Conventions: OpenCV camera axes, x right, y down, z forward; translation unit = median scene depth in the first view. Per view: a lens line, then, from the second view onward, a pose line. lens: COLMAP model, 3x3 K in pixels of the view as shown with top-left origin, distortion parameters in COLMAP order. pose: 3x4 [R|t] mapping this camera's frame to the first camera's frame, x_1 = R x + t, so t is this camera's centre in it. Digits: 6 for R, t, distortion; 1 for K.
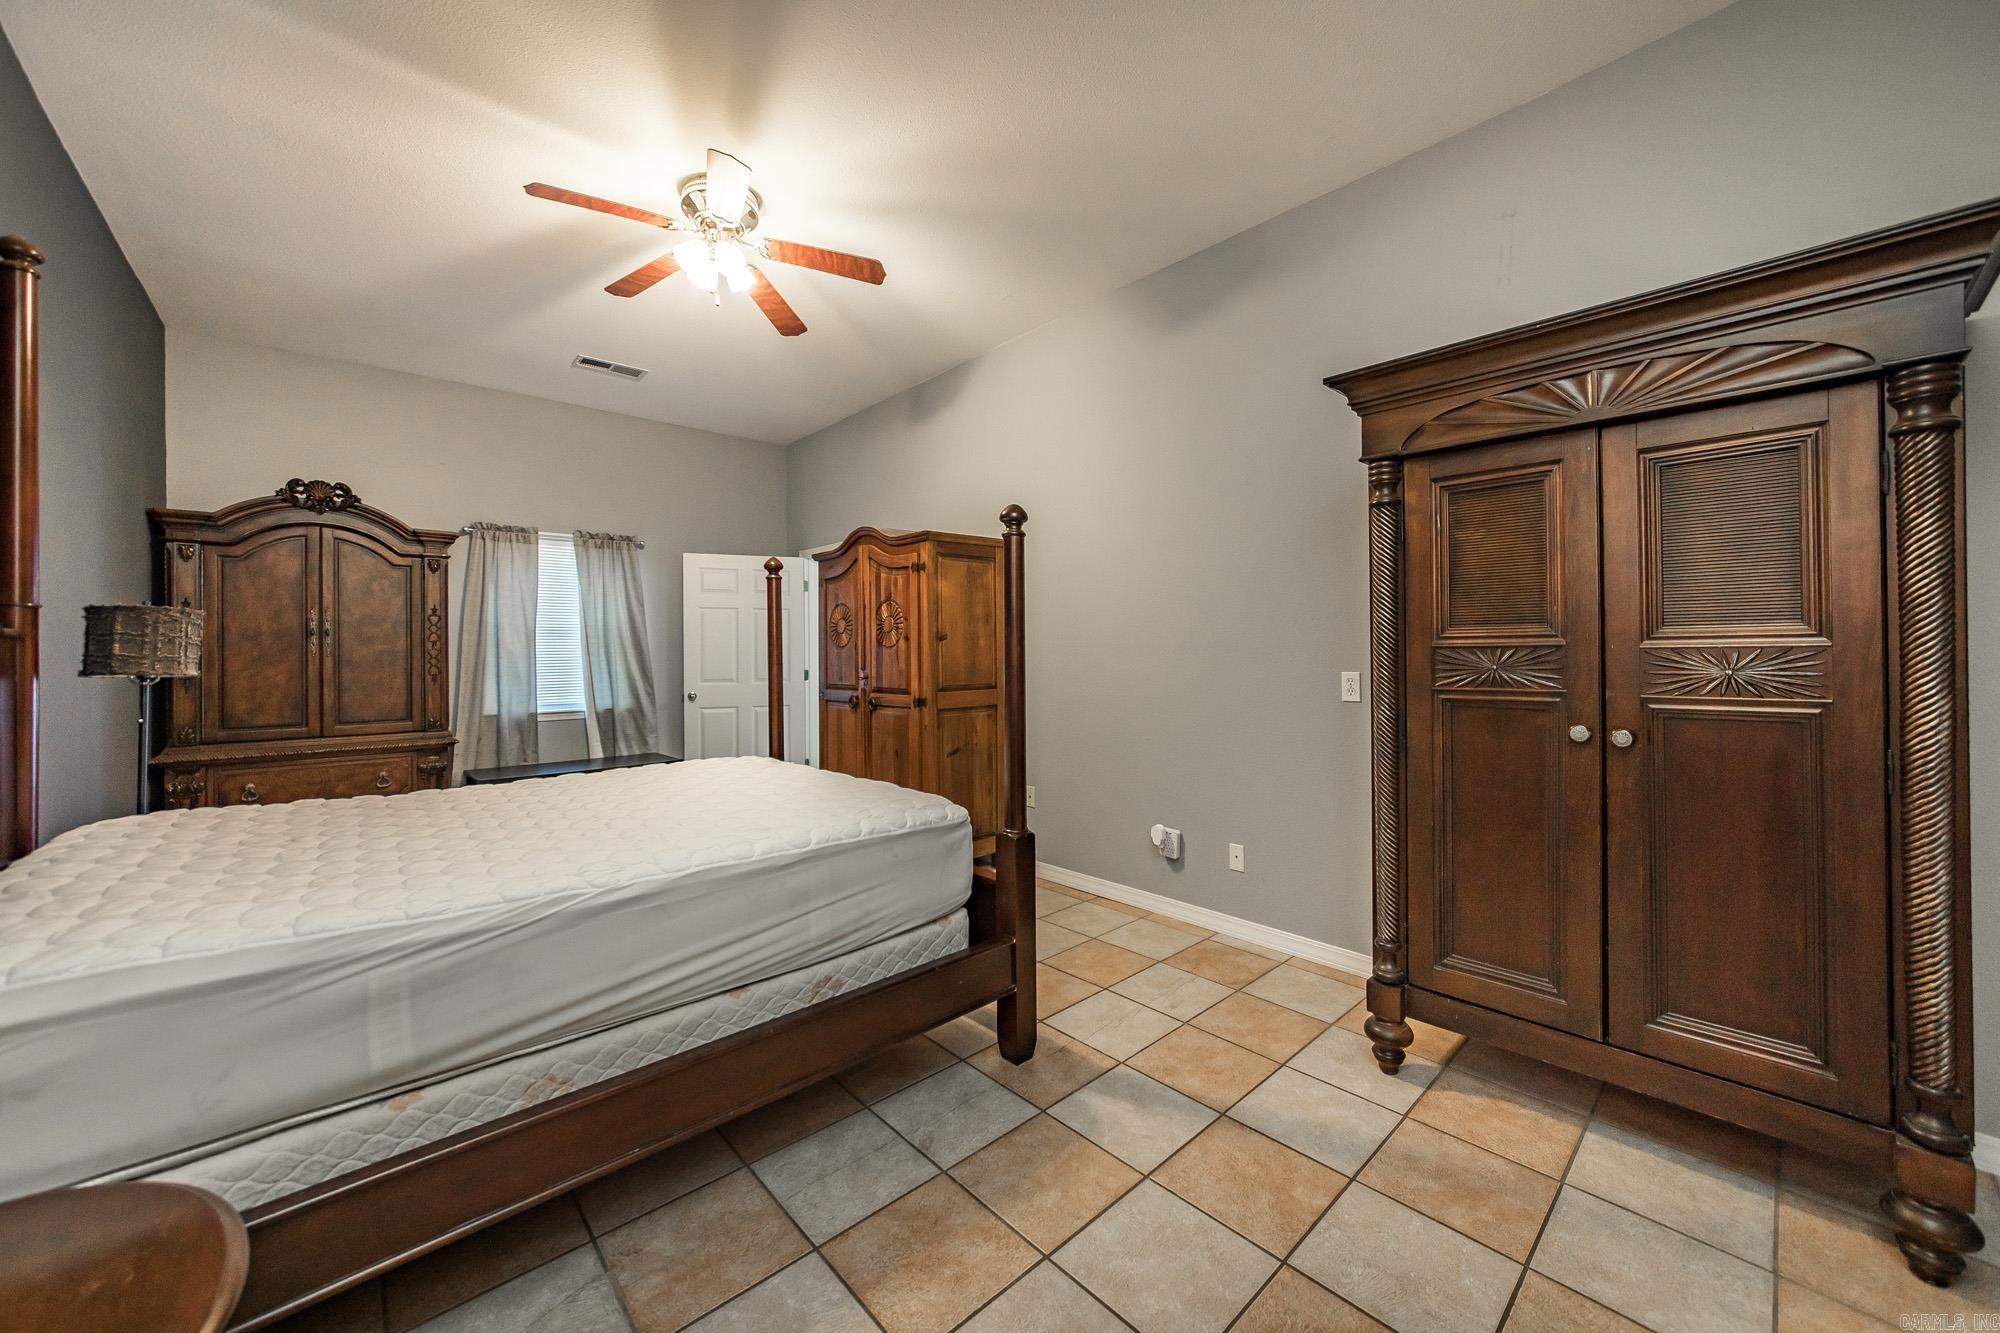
lens RADIAL K [[732.8, 0, 995.7], [0, 732.8, 649.3], [0, 0, 1]] dist [-0.001472, -0.000269]
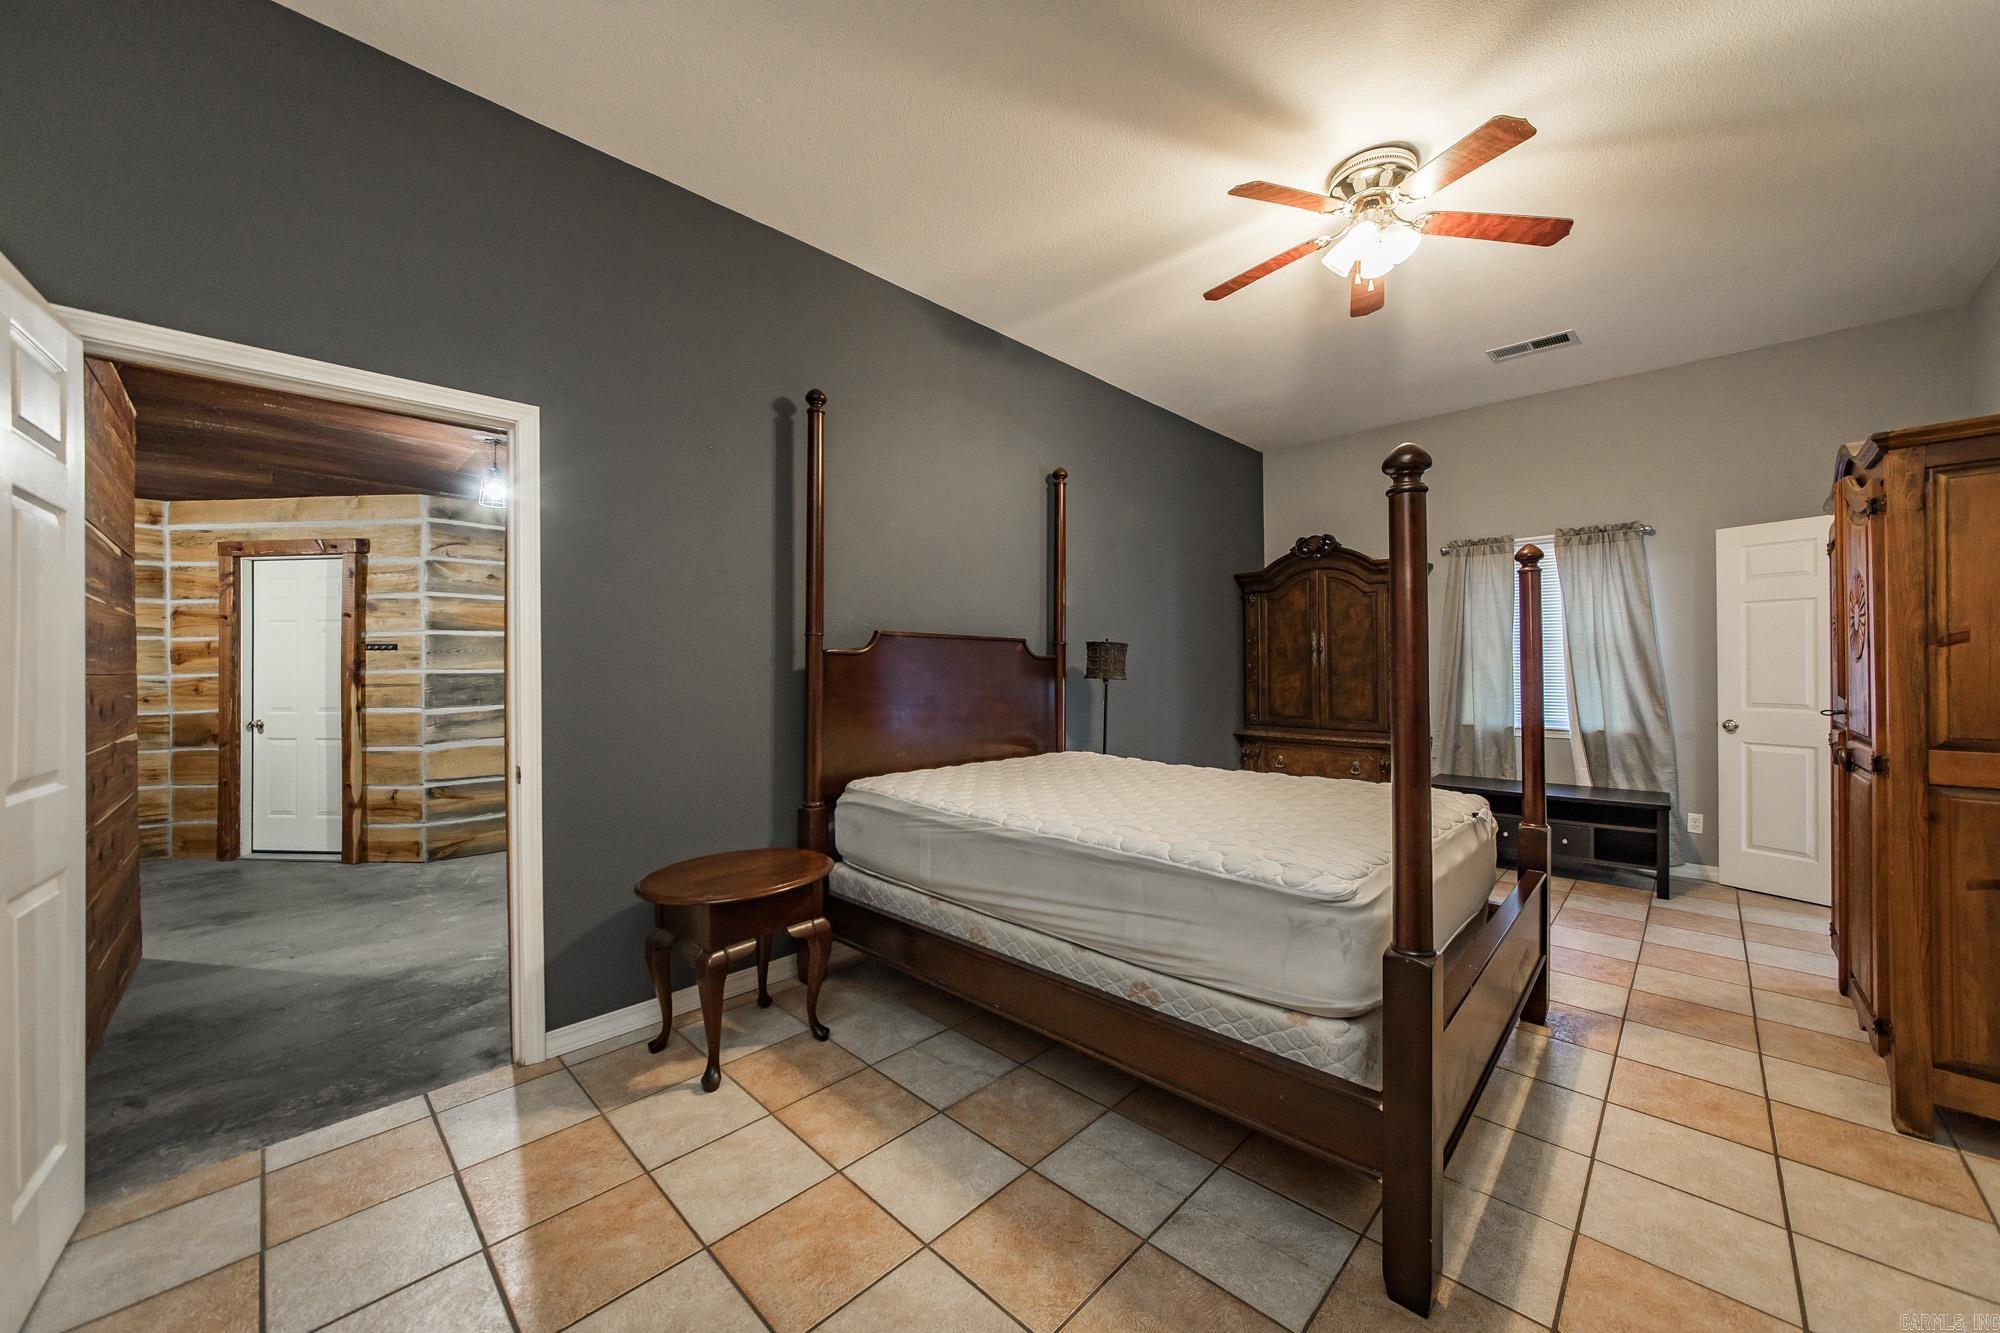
lens RADIAL K [[725.0, 0, 1000.0], [0, 725.0, 666.5], [0, 0, 1]] dist [-0.001296, -0.000083]
pose [[0.080381, 0.006305, -0.996744, 0.353655], [0.006332, 0.999957, 0.006836, -0.005233], [0.996744, -0.006861, 0.080338, 0.326715]]
